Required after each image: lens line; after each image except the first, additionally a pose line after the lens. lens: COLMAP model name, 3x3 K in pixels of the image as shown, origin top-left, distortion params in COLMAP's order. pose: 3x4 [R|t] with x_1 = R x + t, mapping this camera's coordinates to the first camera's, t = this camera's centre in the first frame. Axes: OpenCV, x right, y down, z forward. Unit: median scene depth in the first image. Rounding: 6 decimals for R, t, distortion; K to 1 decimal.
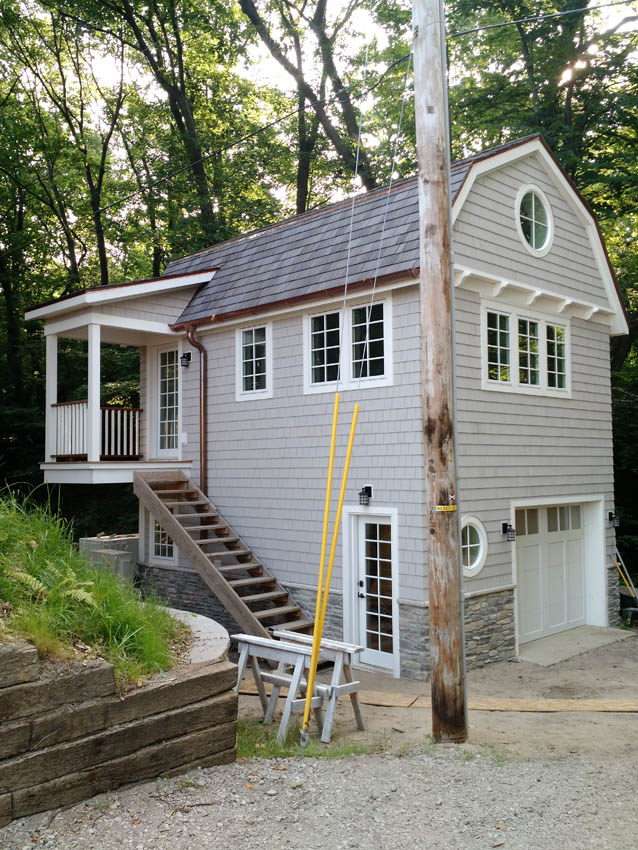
lens RADIAL K [[784.3, 0, 321.6], [0, 784.3, 418.0], [0, 0, 1]] dist [0.151482, -0.367576]
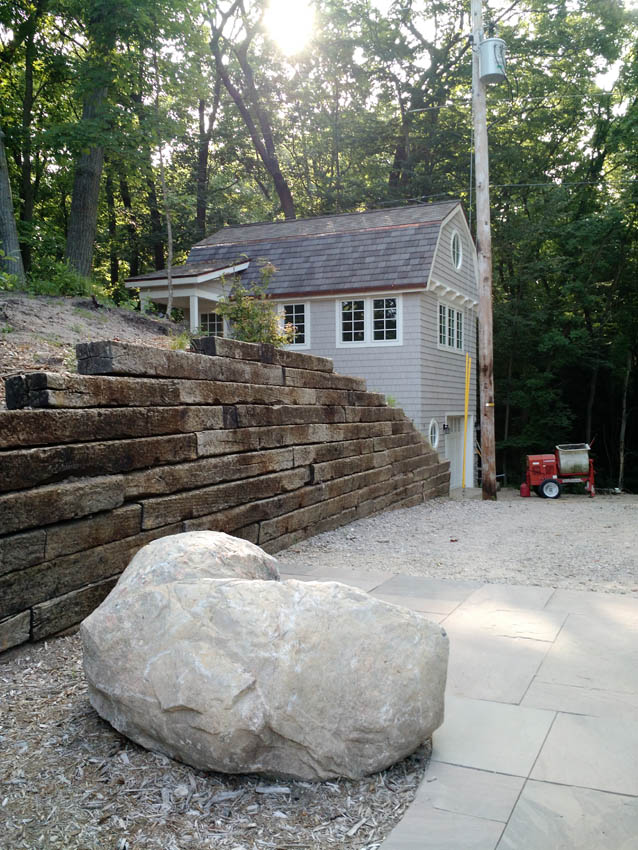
lens RADIAL K [[784.3, 0, 321.6], [0, 784.3, 418.0], [0, 0, 1]] dist [0.151482, -0.367576]
pose [[0.936603, 0.004080, 0.350370, -0.646276], [-0.027946, 0.997617, 0.063088, 0.013671], [-0.349277, -0.068880, 0.934484, -0.565054]]
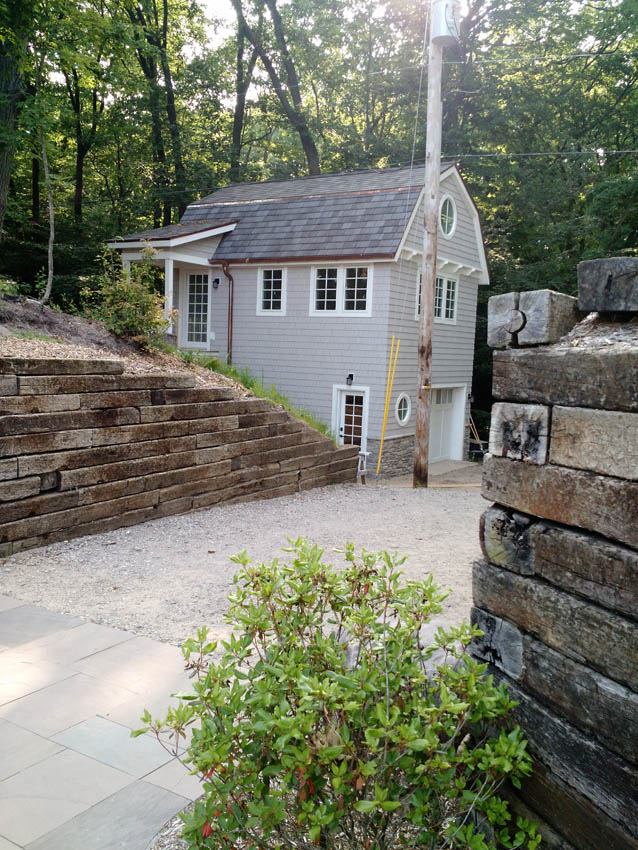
lens RADIAL K [[784.3, 0, 321.6], [0, 784.3, 418.0], [0, 0, 1]] dist [0.151482, -0.367576]
pose [[0.974168, 0.028500, 0.224021, -0.367175], [-0.061818, 0.987767, 0.143159, -0.057905], [-0.217200, -0.153309, 0.964013, -0.635167]]
